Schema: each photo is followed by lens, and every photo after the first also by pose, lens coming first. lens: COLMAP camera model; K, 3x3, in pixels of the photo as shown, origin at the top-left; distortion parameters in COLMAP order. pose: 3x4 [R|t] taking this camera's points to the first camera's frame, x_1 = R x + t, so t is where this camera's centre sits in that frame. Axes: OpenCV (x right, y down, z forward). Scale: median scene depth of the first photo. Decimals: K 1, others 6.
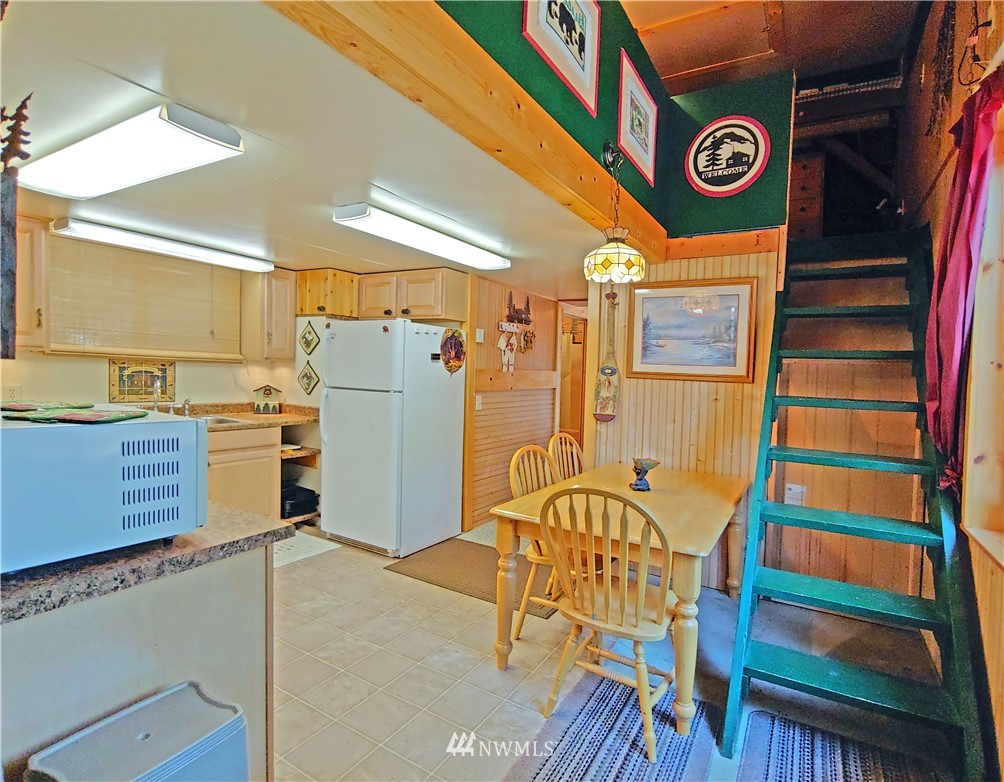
lens RADIAL K [[518.8, 0, 536.6], [0, 518.8, 393.0], [0, 0, 1]] dist [-0.003610, -0.000436]
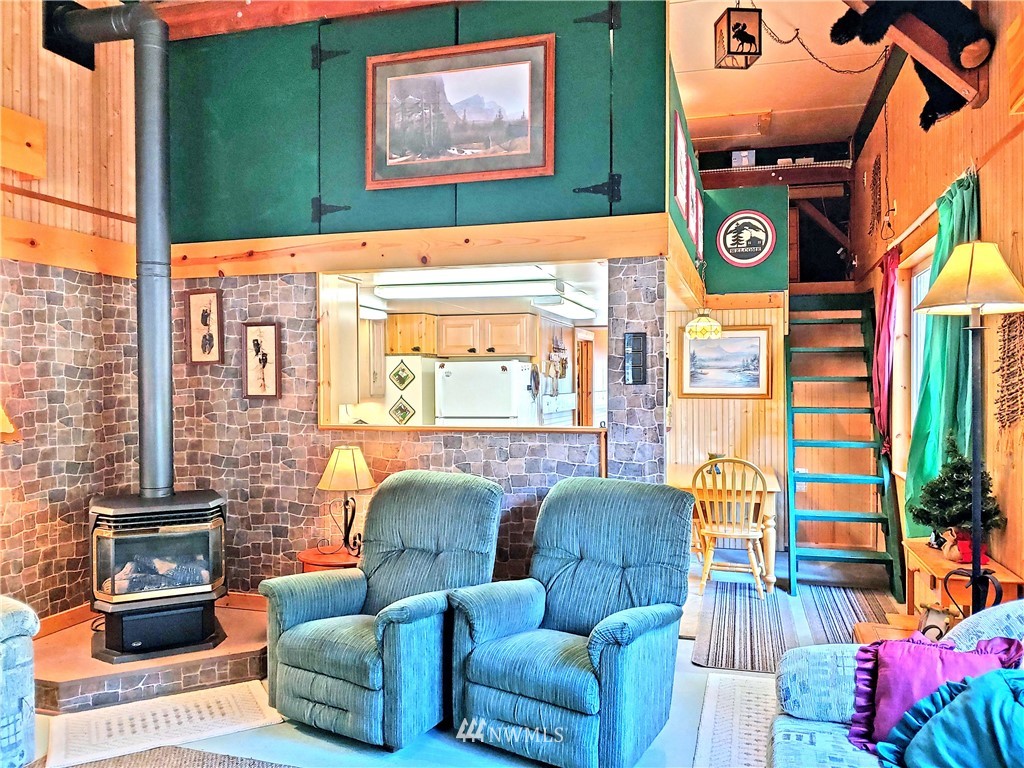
lens RADIAL K [[891.8, 0, 563.9], [0, 891.8, 381.4], [0, 0, 1]] dist [-0.007329, -0.020404]
pose [[0.956989, -0.041561, 0.287132, -0.802929], [0.047952, 0.998733, -0.015258, -0.055060], [-0.286134, 0.028371, 0.957770, -1.143952]]
